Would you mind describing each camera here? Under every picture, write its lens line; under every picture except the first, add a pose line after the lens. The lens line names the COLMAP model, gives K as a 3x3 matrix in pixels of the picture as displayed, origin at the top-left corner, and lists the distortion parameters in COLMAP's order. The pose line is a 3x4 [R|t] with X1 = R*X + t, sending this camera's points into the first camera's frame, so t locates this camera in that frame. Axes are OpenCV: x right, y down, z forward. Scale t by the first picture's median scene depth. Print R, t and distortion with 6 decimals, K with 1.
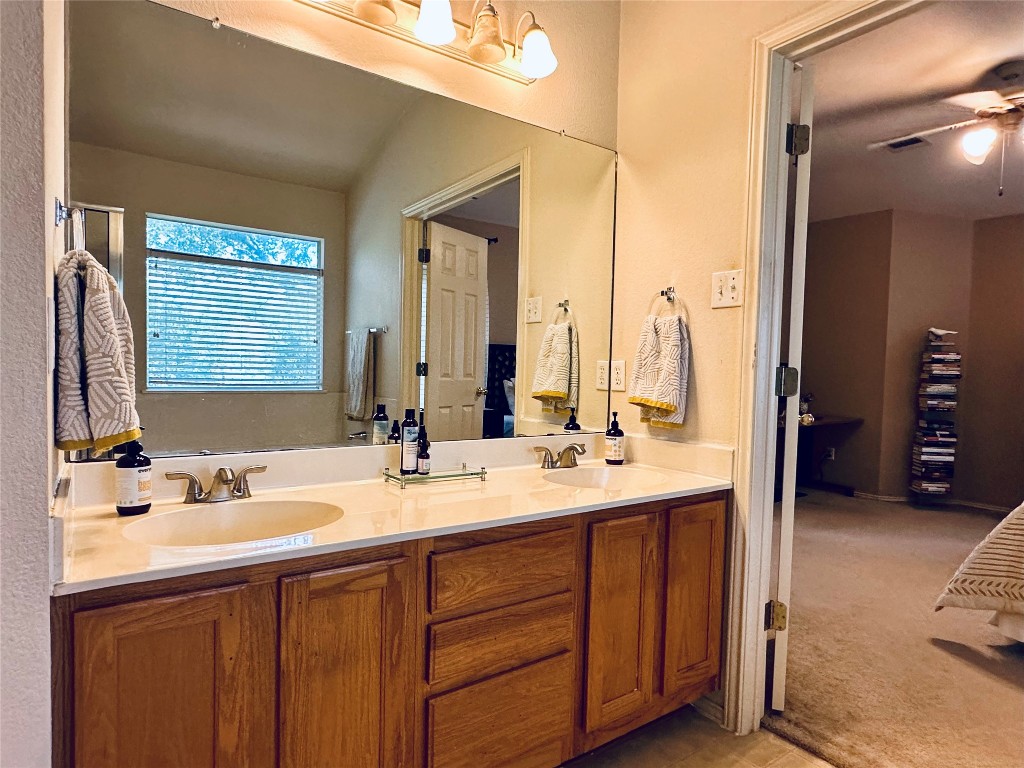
lens RADIAL K [[591.3, 0, 513.0], [0, 591.3, 389.9], [0, 0, 1]] dist [-0.001301, -0.000003]
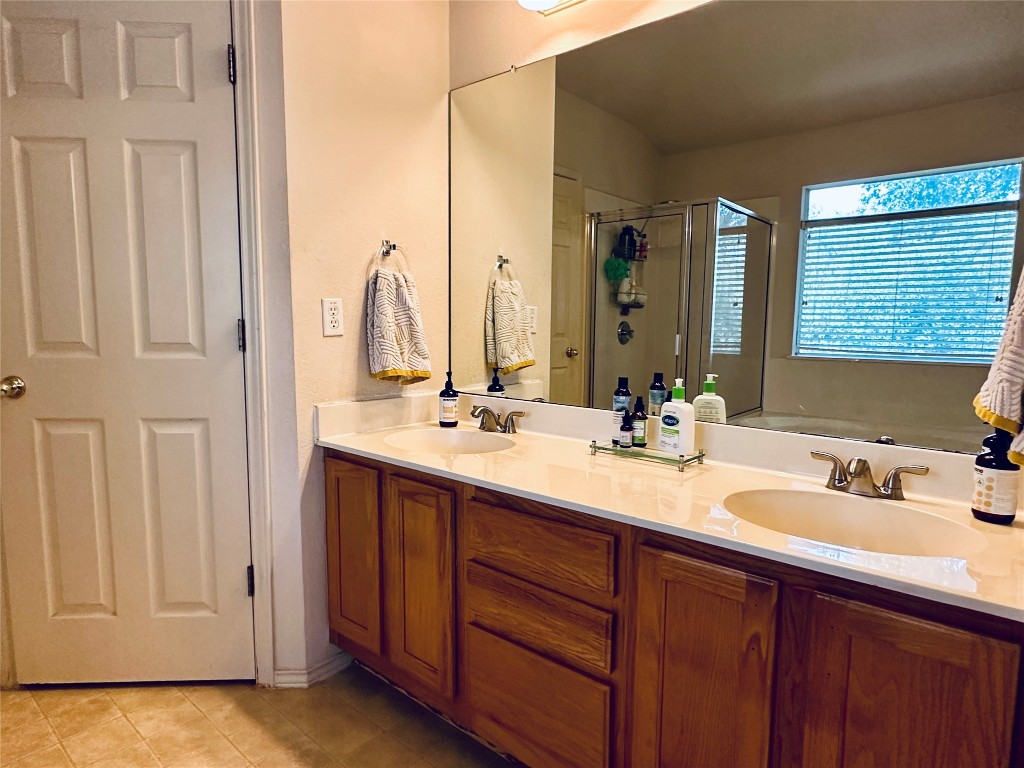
lens RADIAL K [[600.9, 0, 510.9], [0, 600.9, 387.1], [0, 0, 1]] dist [-0.004520, -0.001195]
pose [[0.234137, 0.081536, -0.968779, 0.794998], [-0.032503, 0.996576, 0.076020, -0.022991], [0.971660, 0.013689, 0.235985, 0.642343]]
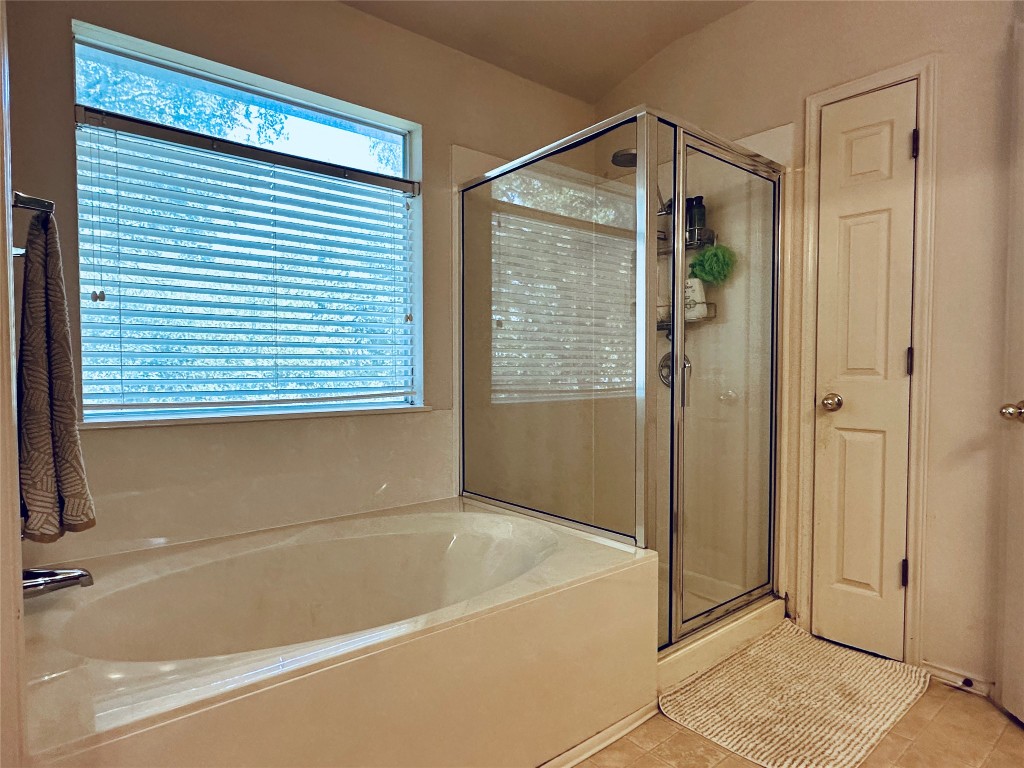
lens RADIAL K [[591.3, 0, 513.0], [0, 591.3, 389.9], [0, 0, 1]] dist [-0.001301, -0.000003]
pose [[-0.997426, -0.021670, -0.068357, 0.536323], [-0.026036, 0.997633, 0.063649, 0.005705], [0.066816, 0.065265, -0.995628, 1.042978]]
